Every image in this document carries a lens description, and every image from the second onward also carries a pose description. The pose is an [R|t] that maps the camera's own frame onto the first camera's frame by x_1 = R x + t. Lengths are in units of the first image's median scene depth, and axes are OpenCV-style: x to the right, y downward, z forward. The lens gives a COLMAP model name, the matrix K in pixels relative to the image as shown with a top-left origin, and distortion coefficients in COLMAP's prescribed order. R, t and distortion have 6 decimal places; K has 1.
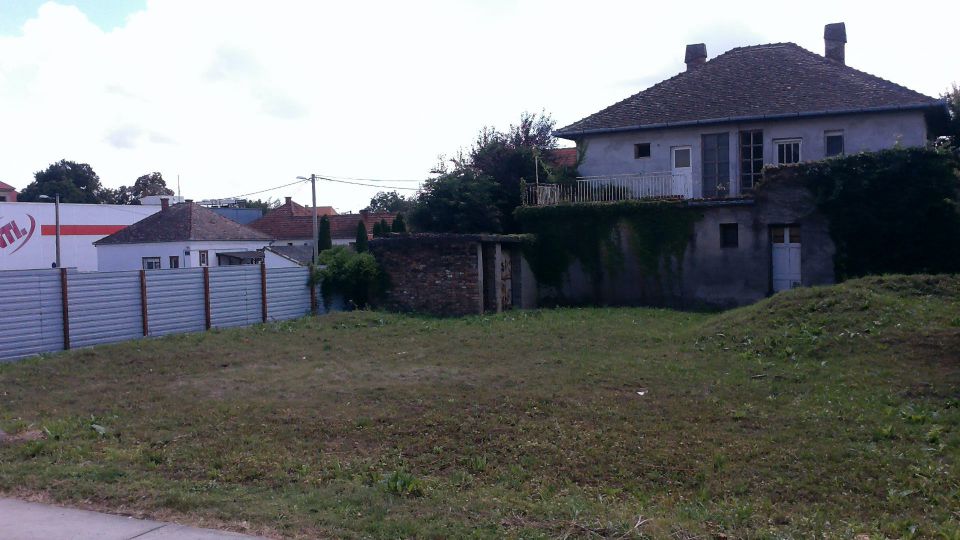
lens RADIAL K [[864.9, 0, 480.0], [0, 864.9, 270.0], [0, 0, 1]] dist [0.004035, -0.102743]
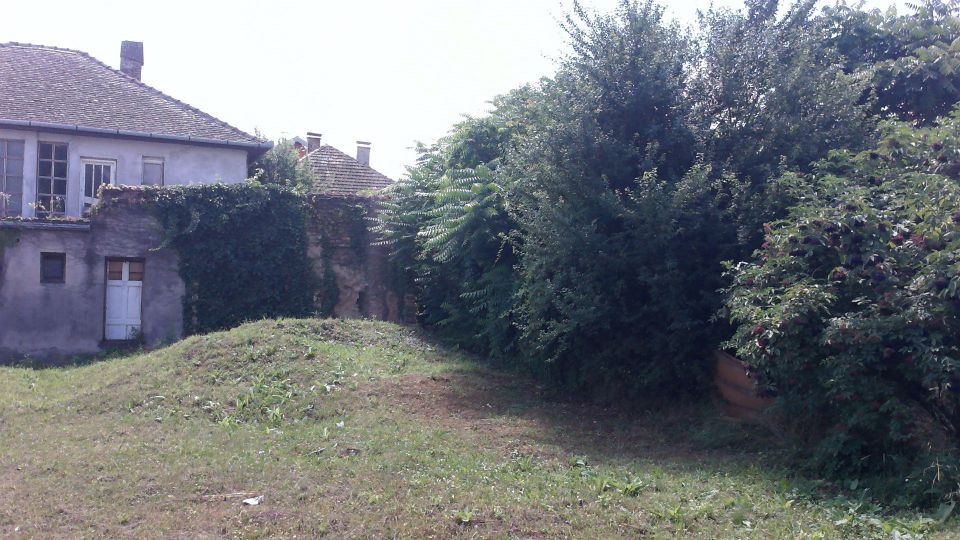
lens RADIAL K [[864.9, 0, 480.0], [0, 864.9, 270.0], [0, 0, 1]] dist [0.004035, -0.102743]
pose [[0.595786, 0.054428, 0.801297, -0.107156], [-0.009276, 0.998101, -0.060899, 0.006044], [-0.803090, 0.028850, 0.595159, 0.227975]]
